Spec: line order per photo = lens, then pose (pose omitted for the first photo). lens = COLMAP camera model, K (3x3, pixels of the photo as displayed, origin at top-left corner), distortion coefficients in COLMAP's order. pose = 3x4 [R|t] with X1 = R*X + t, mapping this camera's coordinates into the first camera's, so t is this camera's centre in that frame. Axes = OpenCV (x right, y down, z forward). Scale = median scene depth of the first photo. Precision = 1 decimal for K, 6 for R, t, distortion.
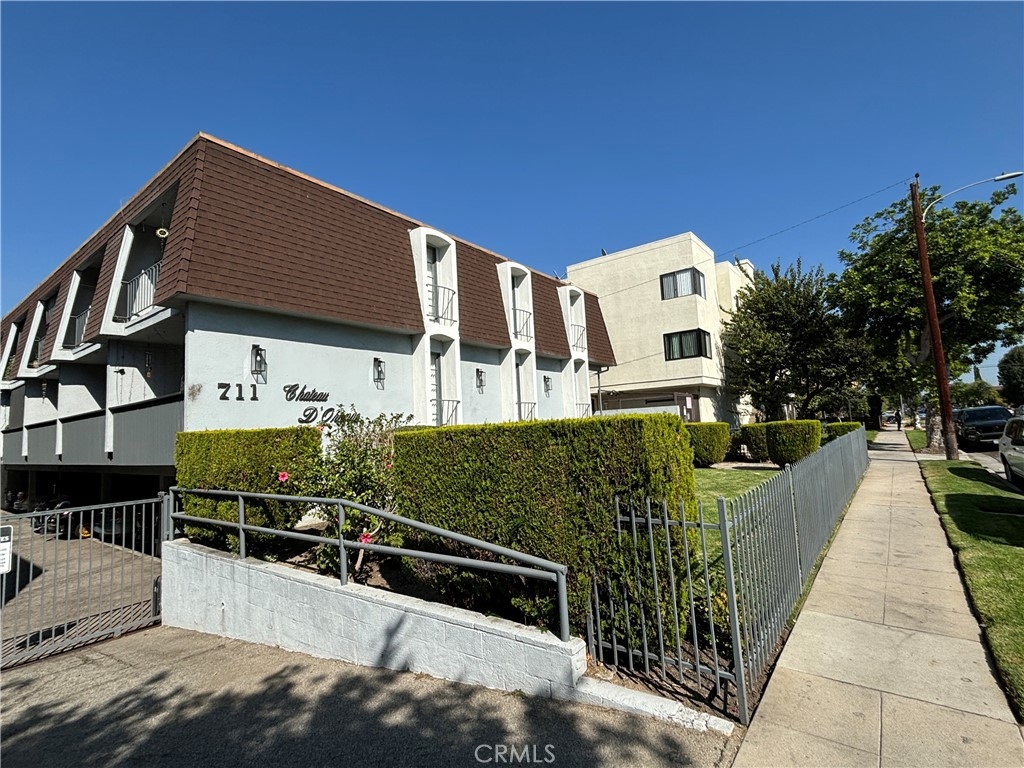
lens RADIAL K [[502.6, 0, 494.2], [0, 502.6, 385.5], [0, 0, 1]] dist [-0.006111, 0.003565]
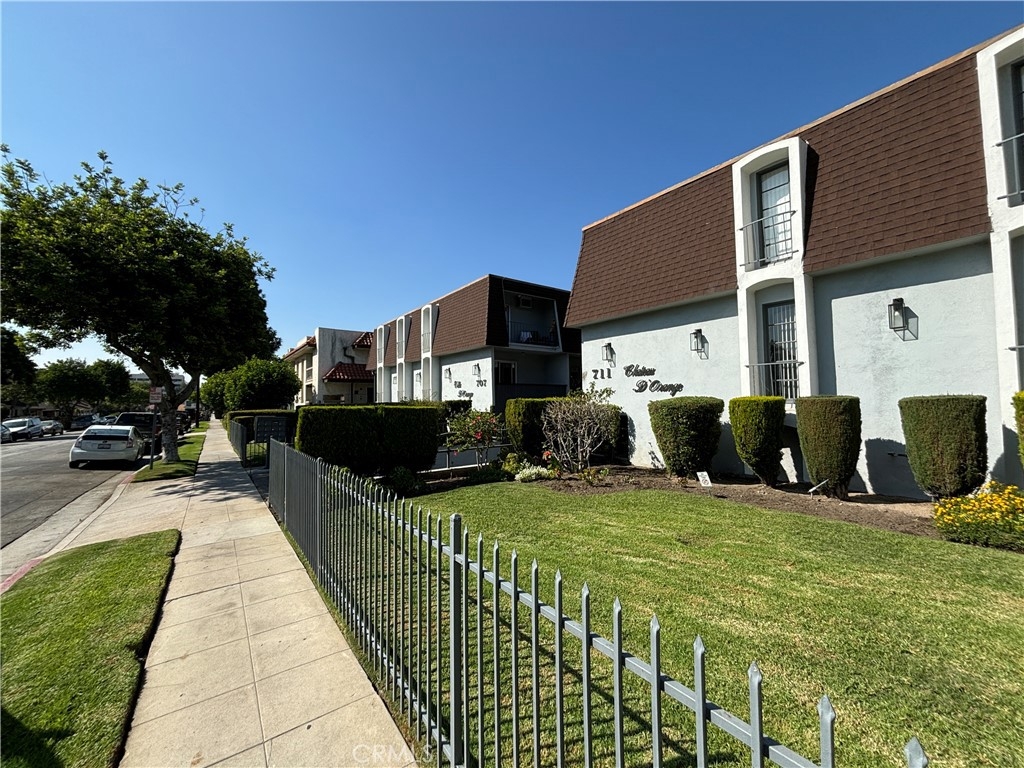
lens RADIAL K [[411.1, 0, 511.9], [0, 411.1, 381.5], [0, 0, 1]] dist [-0.000851, 0.000293]
pose [[-0.281275, 0.000802, -0.959627, 0.640784], [0.099213, 0.994665, -0.028249, 0.035341], [0.954485, -0.103153, -0.279854, 0.808621]]
